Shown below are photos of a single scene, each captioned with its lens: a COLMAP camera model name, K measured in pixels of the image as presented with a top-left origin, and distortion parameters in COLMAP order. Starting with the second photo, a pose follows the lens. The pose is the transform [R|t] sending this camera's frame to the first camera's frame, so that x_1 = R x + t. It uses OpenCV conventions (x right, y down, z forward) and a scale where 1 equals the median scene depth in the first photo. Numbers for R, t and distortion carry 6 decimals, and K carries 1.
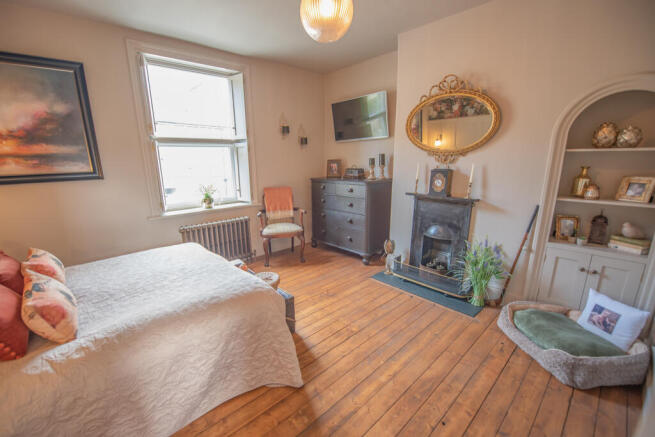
lens RADIAL K [[275.8, 0, 325.2], [0, 275.8, 221.3], [0, 0, 1]] dist [-0.010072, -0.000319]
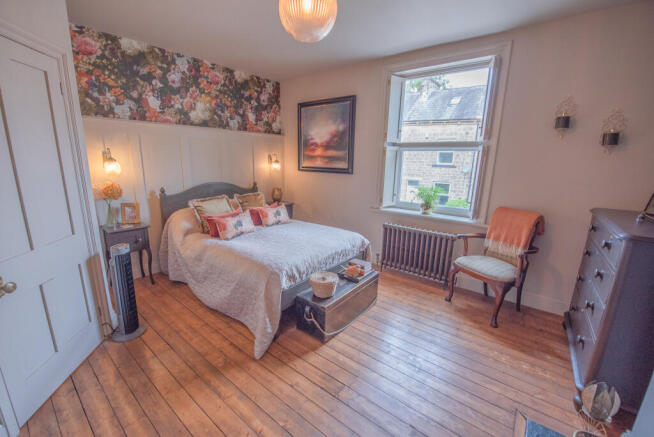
lens RADIAL K [[276.8, 0, 308.9], [0, 276.8, 217.1], [0, 0, 1]] dist [-0.013103, -0.000170]
pose [[0.127765, 0.231453, -0.964420, 0.573271], [-0.241333, 0.950418, 0.196121, -0.160029], [0.961995, 0.207688, 0.177288, 0.542918]]
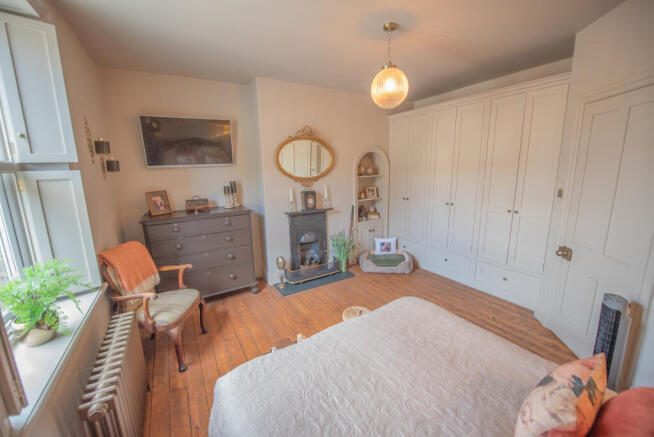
lens RADIAL K [[256.0, 0, 327.0], [0, 256.0, 218.5], [0, 0, 1]] dist [-0.001063, -0.000054]
pose [[0.195524, -0.184507, 0.963186, -0.810444], [0.235622, 0.962212, 0.136489, -0.209670], [-0.951973, 0.200261, 0.231610, 0.636595]]
